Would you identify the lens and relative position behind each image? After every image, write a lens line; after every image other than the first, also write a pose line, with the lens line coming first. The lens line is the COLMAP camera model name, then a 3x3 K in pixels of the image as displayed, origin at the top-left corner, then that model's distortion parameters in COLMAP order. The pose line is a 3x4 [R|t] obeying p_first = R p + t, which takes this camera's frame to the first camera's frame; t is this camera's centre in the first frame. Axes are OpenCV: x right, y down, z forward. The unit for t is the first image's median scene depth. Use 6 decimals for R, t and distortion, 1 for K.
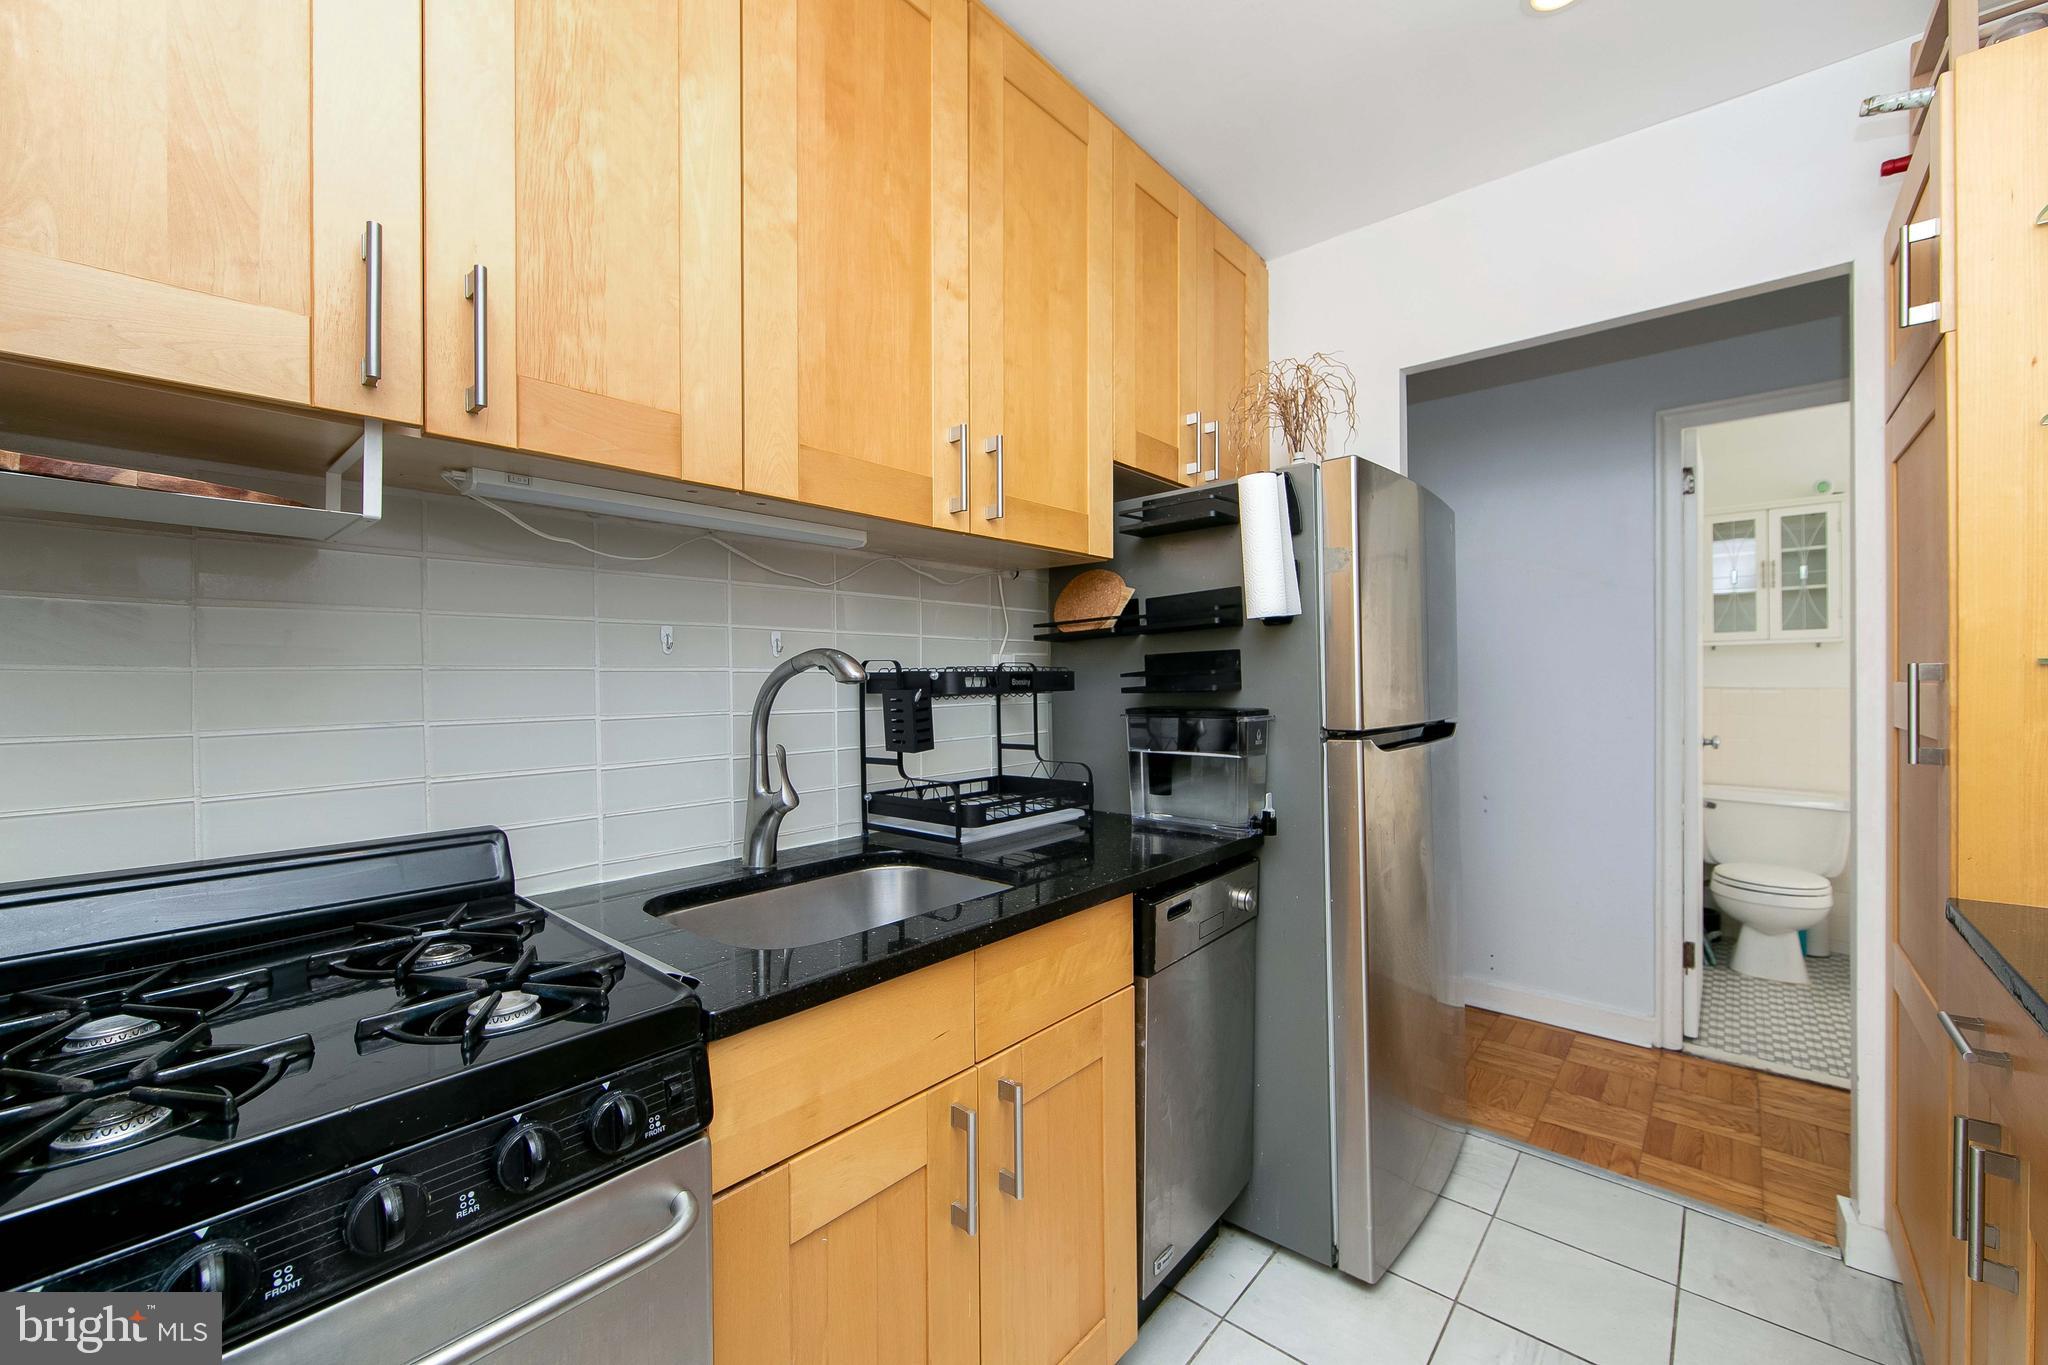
lens RADIAL K [[814.6, 0, 1034.9], [0, 814.6, 683.1], [0, 0, 1]] dist [-0.010521, 0.000008]
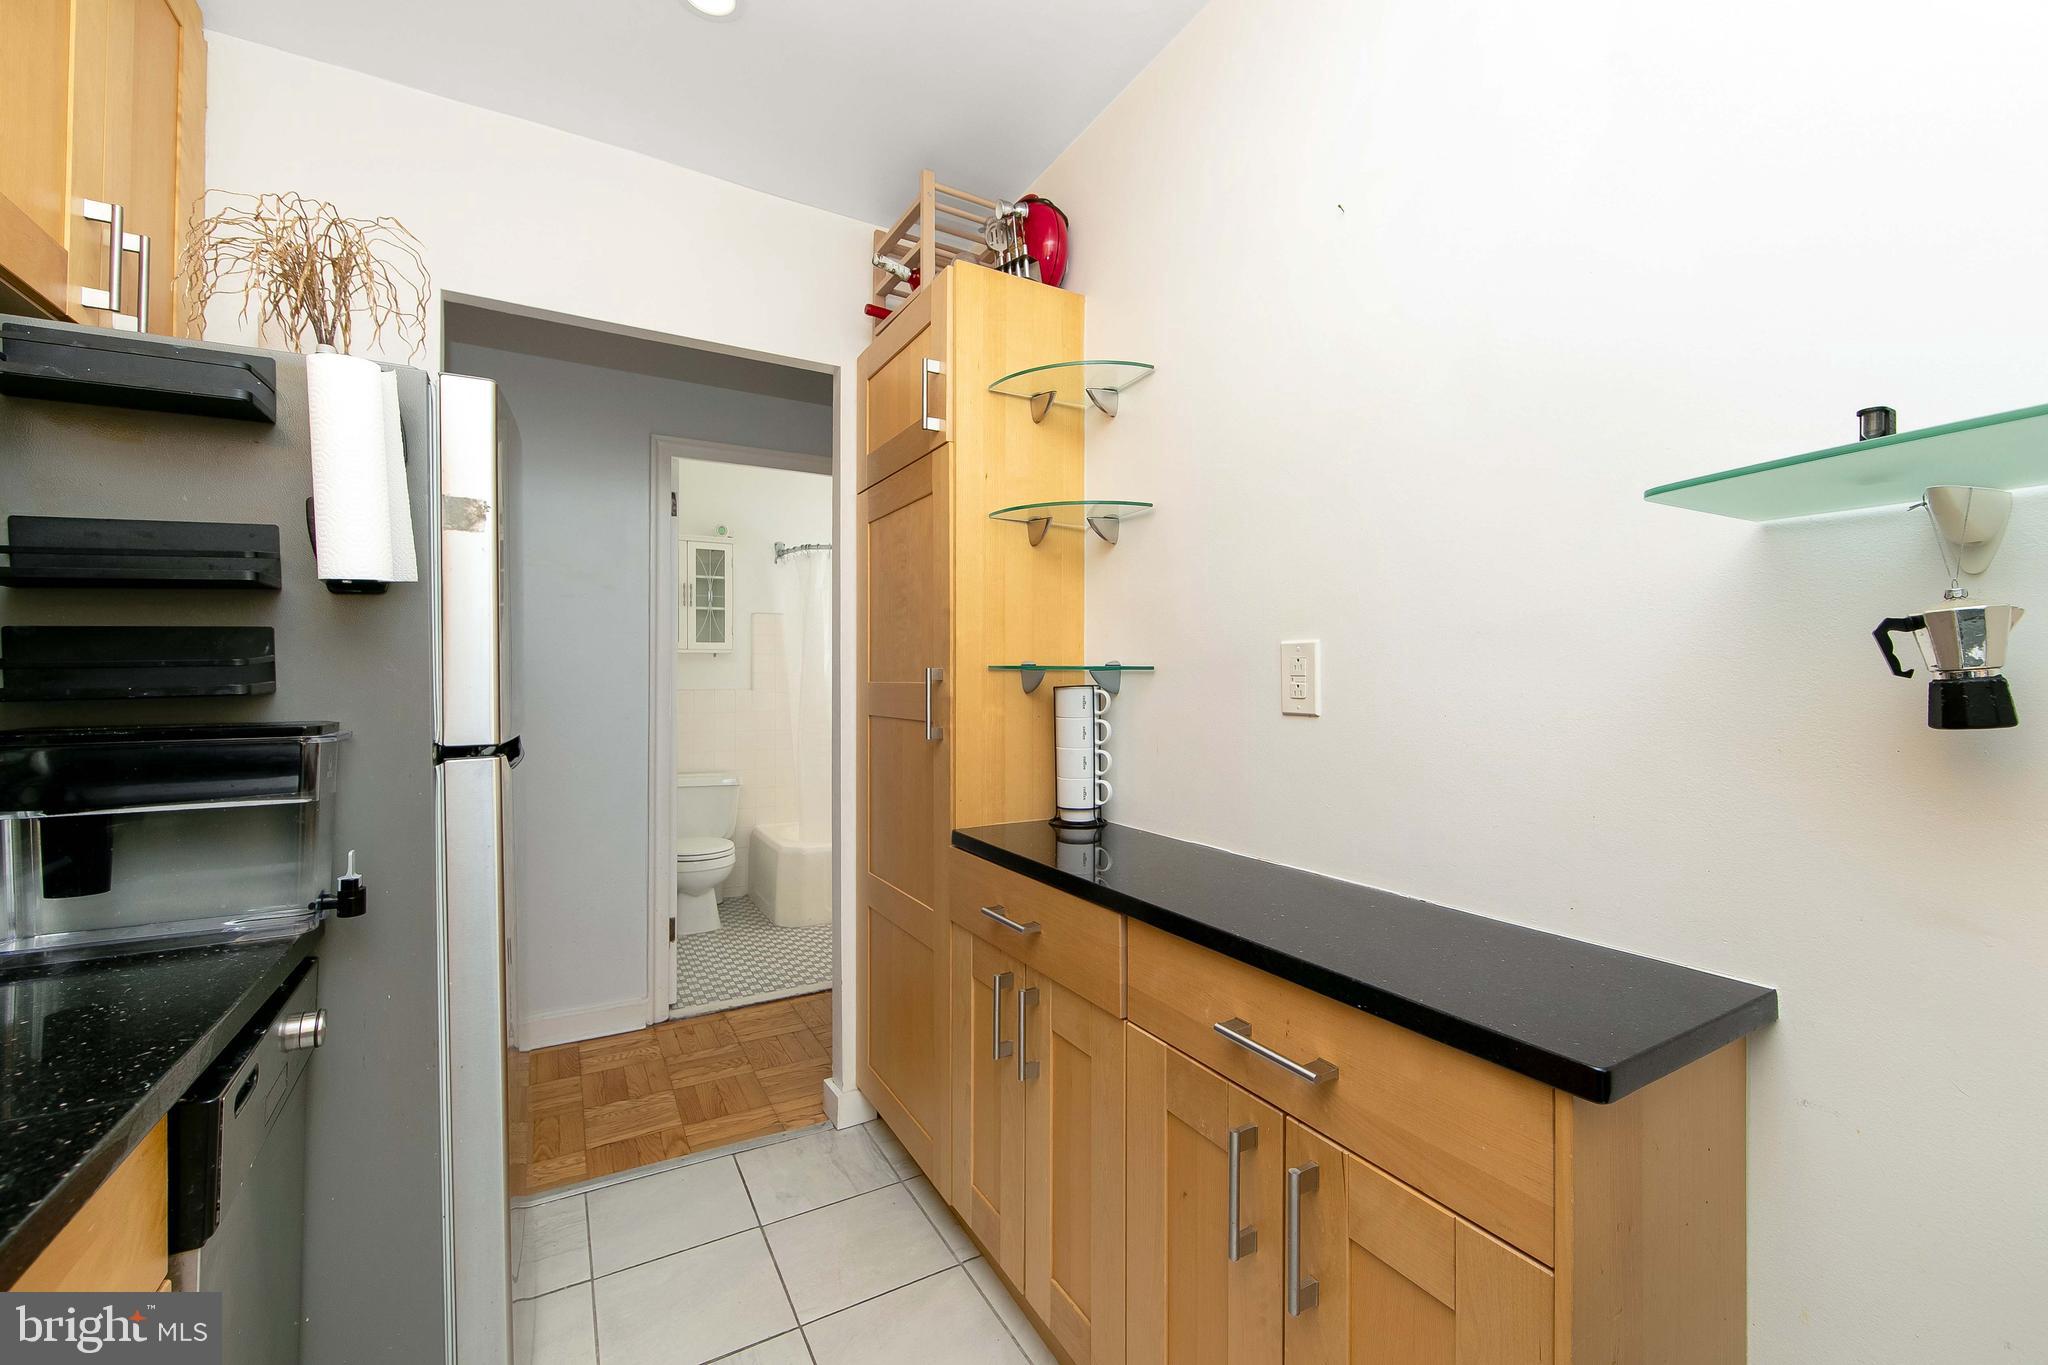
lens RADIAL K [[814.6, 0, 1029.6], [0, 814.6, 669.7], [0, 0, 1]] dist [-0.010521, 0.000008]
pose [[0.316159, 0.017816, 0.948539, -0.122206], [0.003894, 0.999791, -0.020077, 0.004565], [-0.948698, 0.010041, 0.316024, 0.221569]]
